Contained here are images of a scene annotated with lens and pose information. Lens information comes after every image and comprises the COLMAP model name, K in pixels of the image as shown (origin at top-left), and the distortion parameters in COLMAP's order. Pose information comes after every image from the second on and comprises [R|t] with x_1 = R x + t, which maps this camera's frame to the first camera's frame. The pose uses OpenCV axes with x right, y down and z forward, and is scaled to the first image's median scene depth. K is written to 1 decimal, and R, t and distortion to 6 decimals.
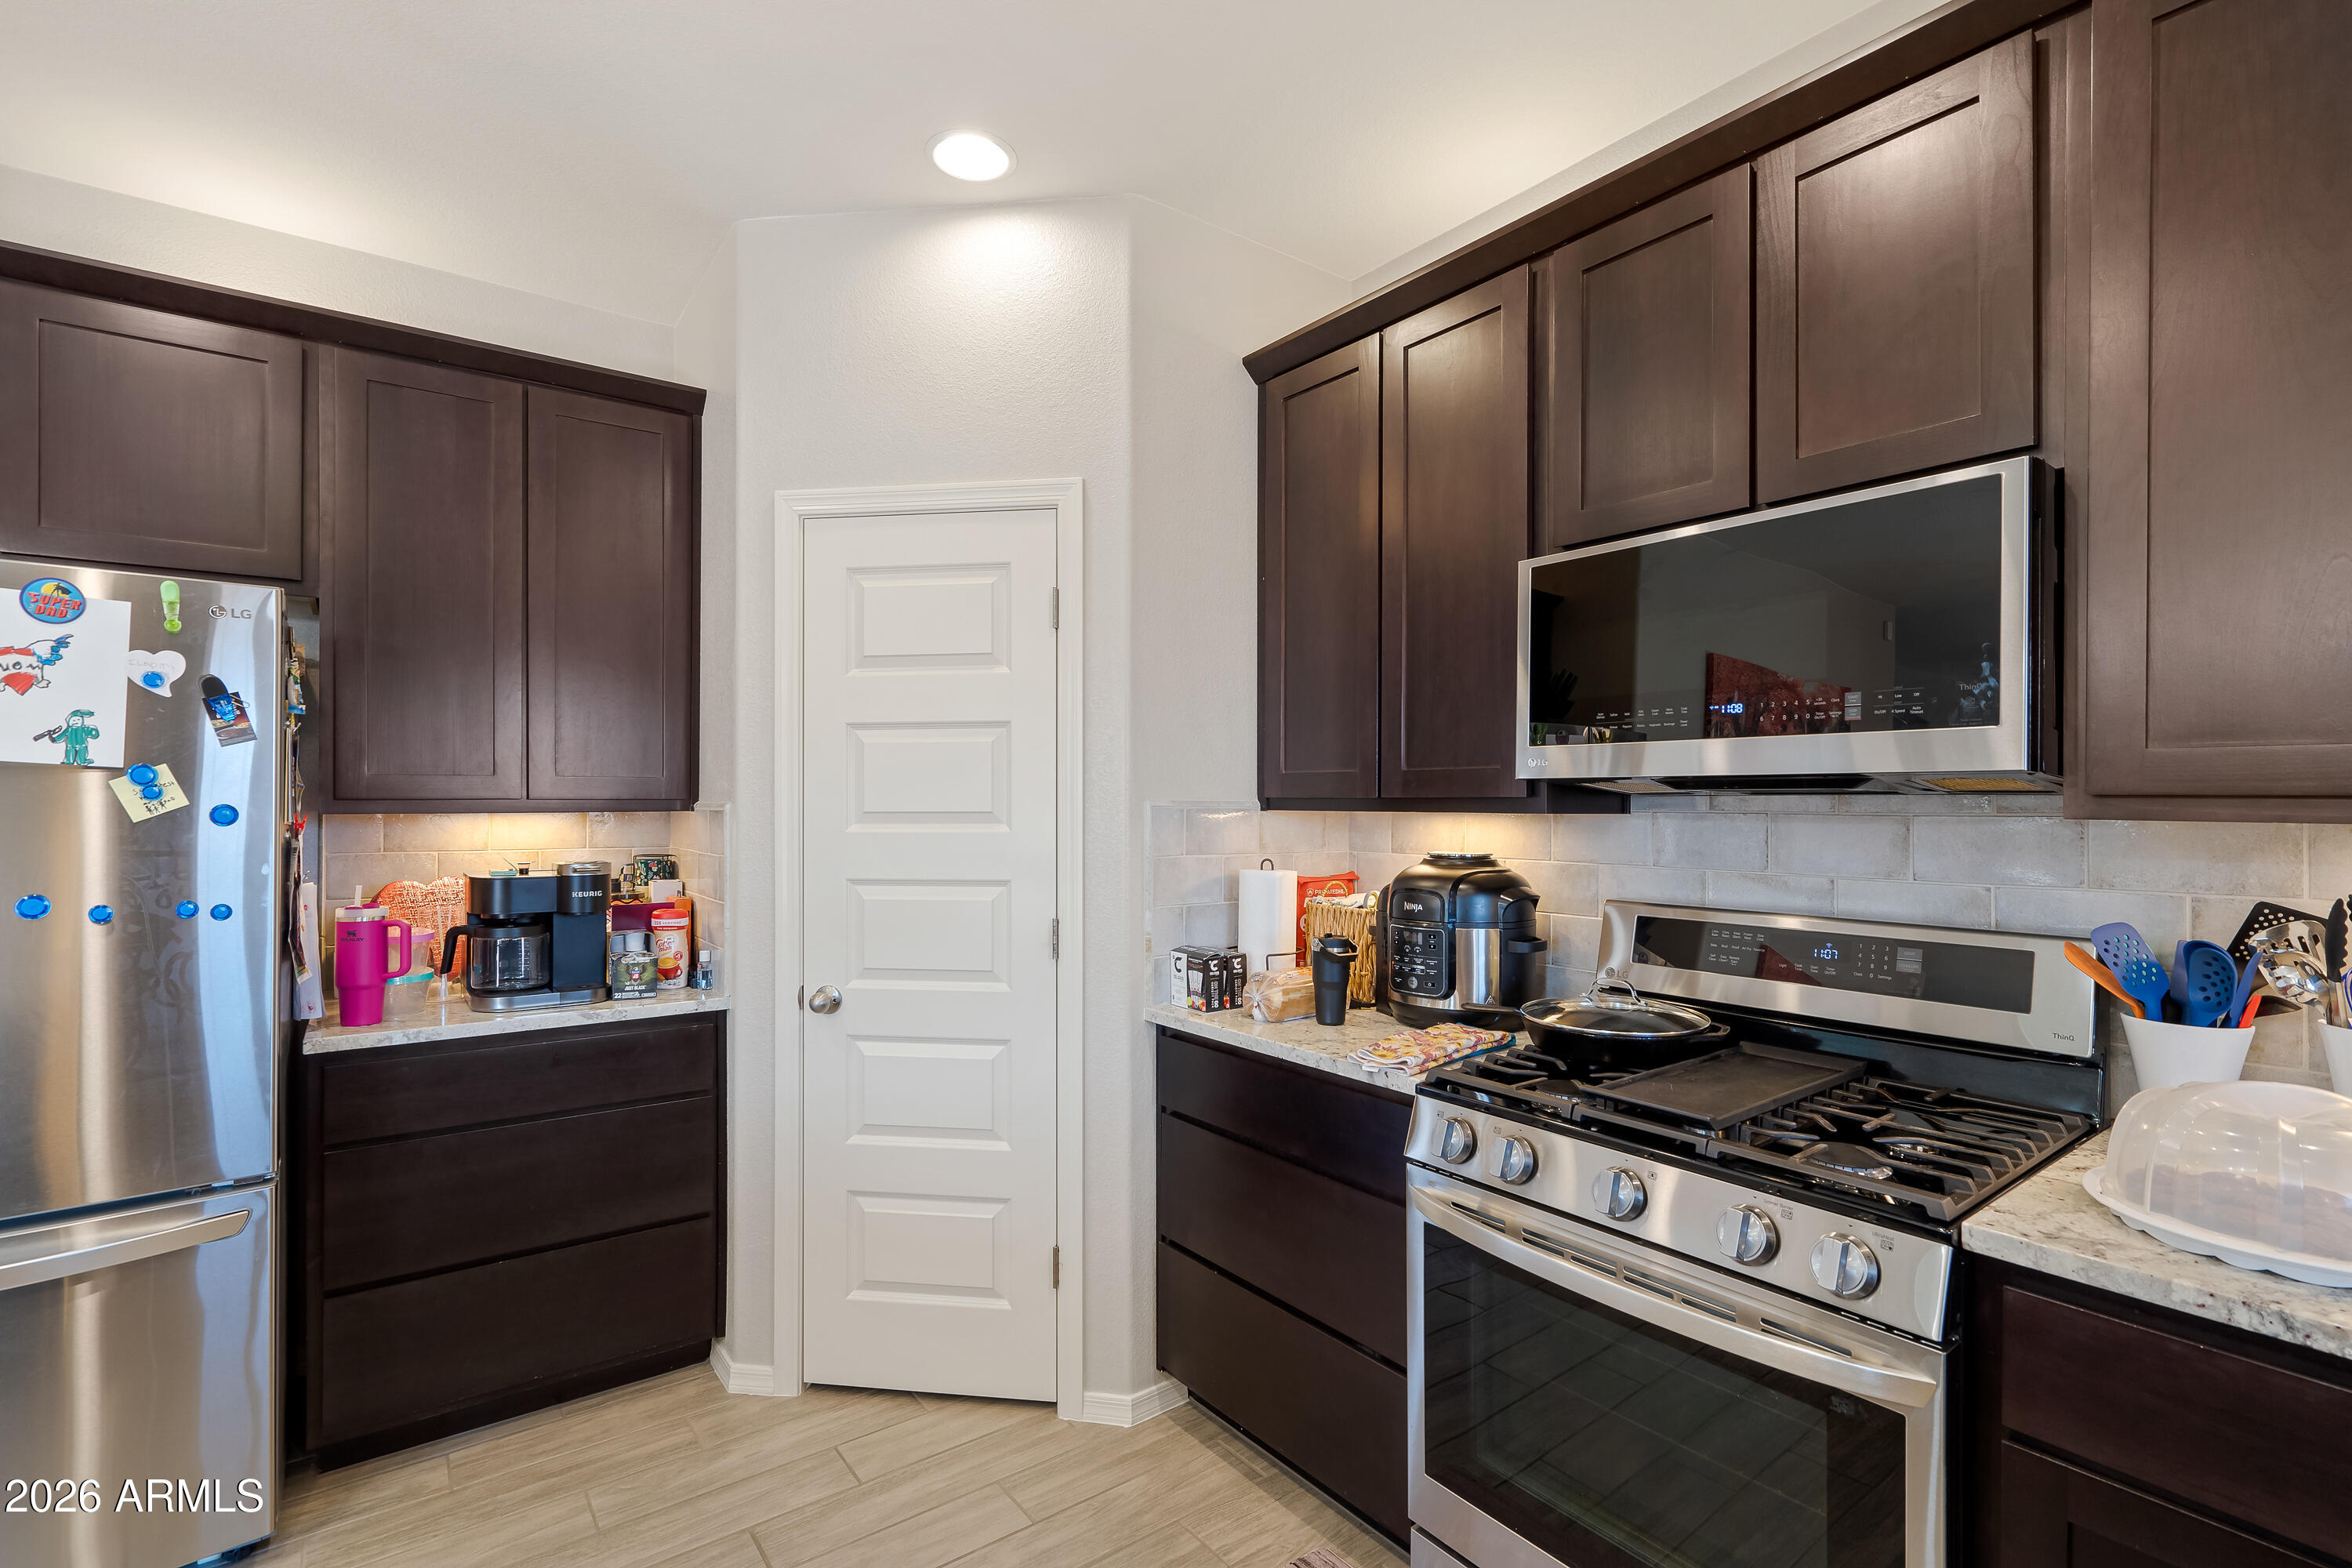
lens RADIAL K [[1080.0, 0, 1164.7], [0, 1080.0, 795.1], [0, 0, 1]] dist [-0.008050, 0.001518]
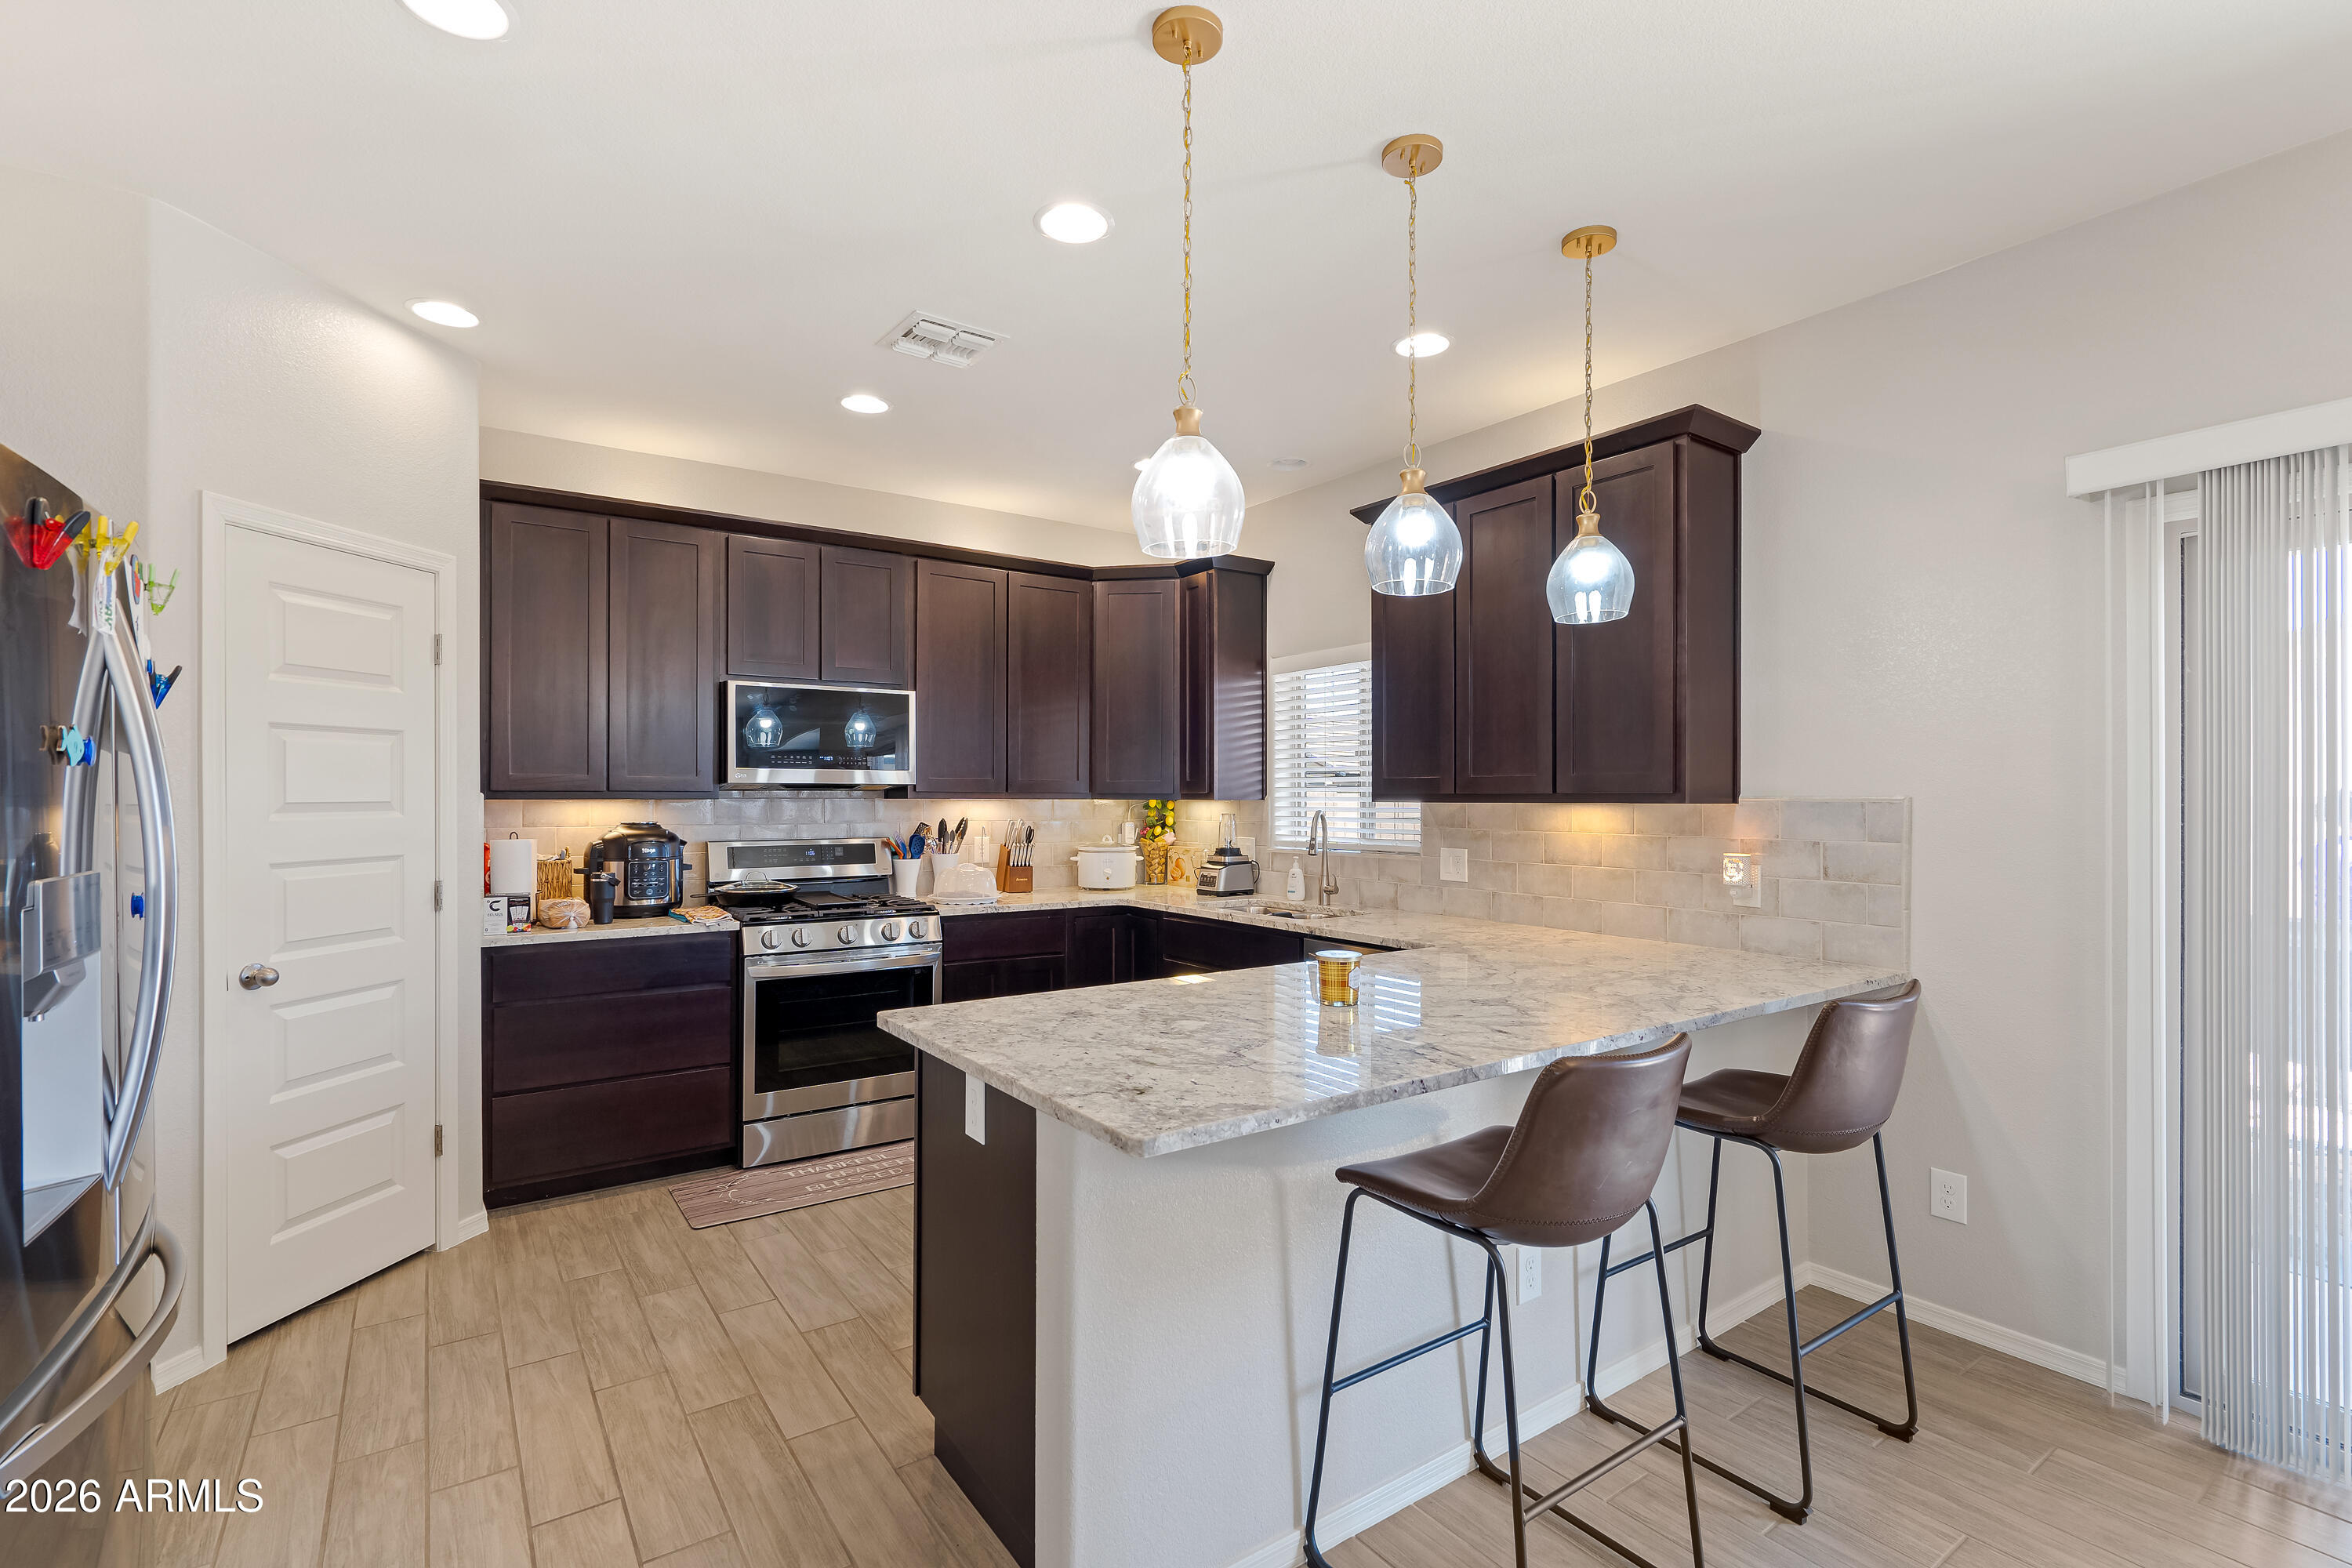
lens RADIAL K [[1081.8, 0, 1166.7], [0, 1081.8, 791.6], [0, 0, 1]] dist [0.002577, 0.000910]
pose [[0.035562, 0.000988, 0.999367, -1.786354], [-0.006230, 0.999980, -0.000767, -0.001341], [-0.999348, -0.006199, 0.035567, 0.061819]]
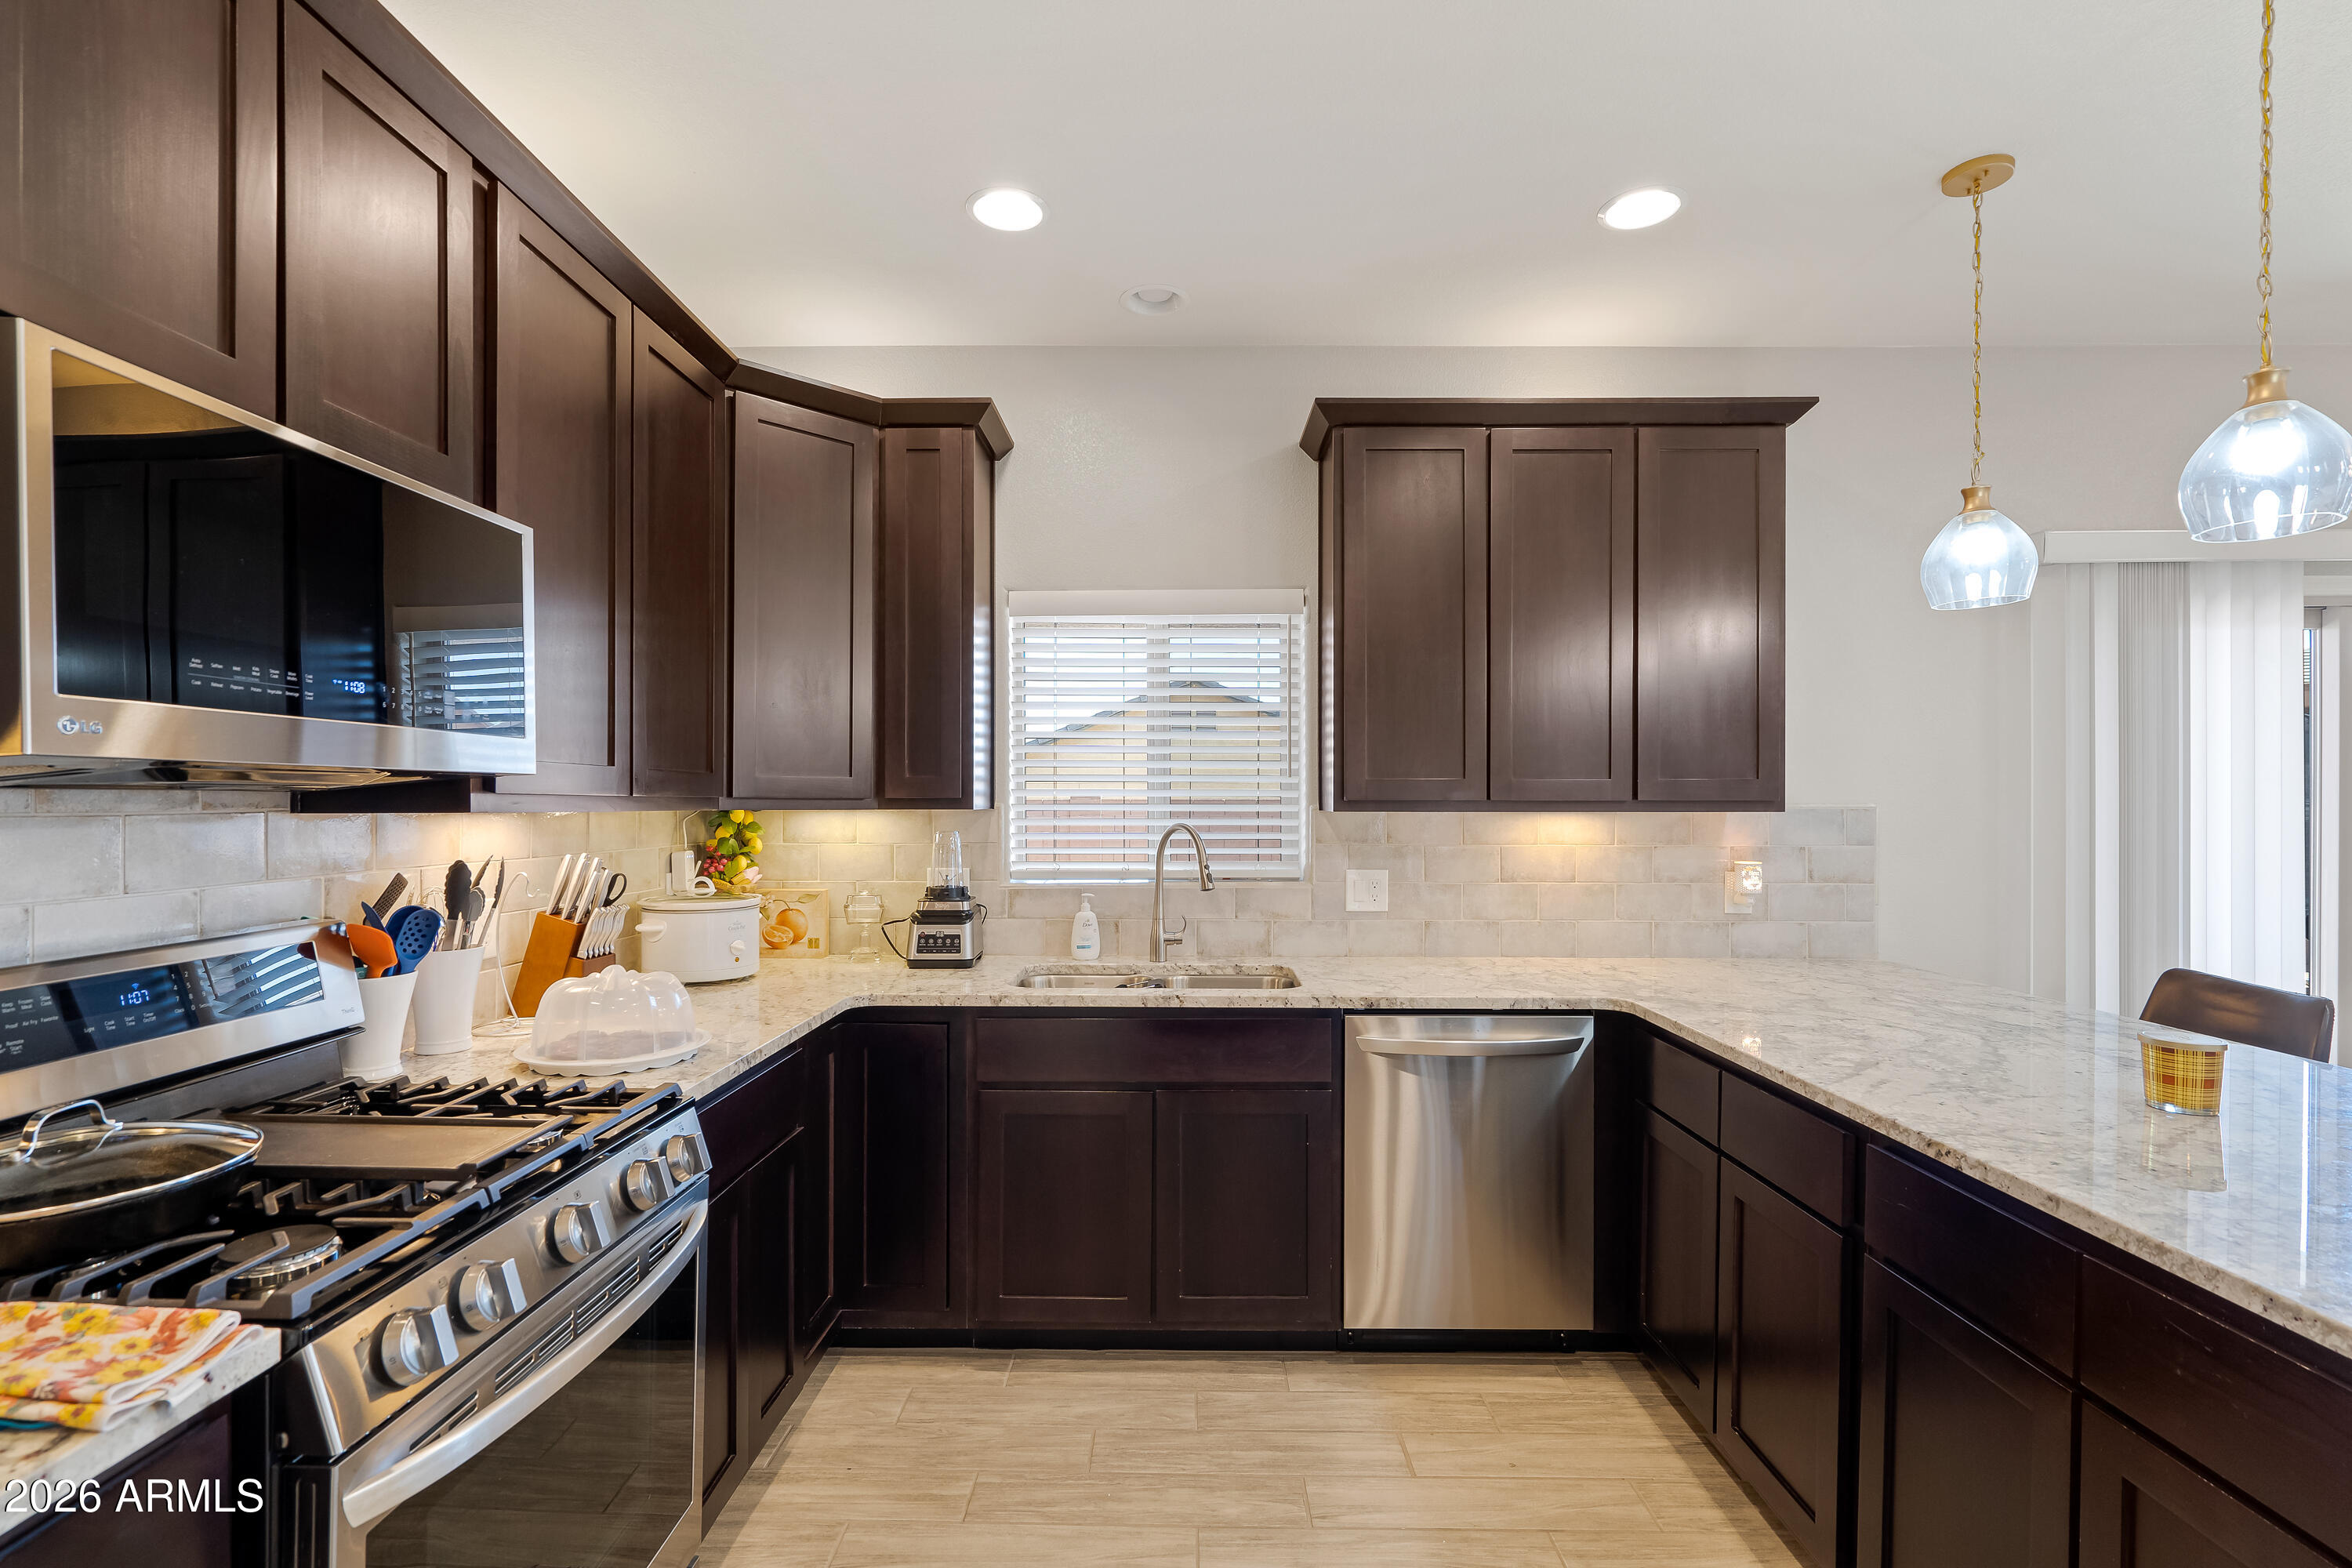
lens RADIAL K [[1080.0, 0, 1164.7], [0, 1080.0, 795.1], [0, 0, 1]] dist [-0.008050, 0.001518]
pose [[-0.792026, -0.002582, 0.610482, -0.399884], [-0.007652, 0.999954, -0.005698, 0.002277], [-0.610440, -0.009184, -0.792010, 1.081945]]
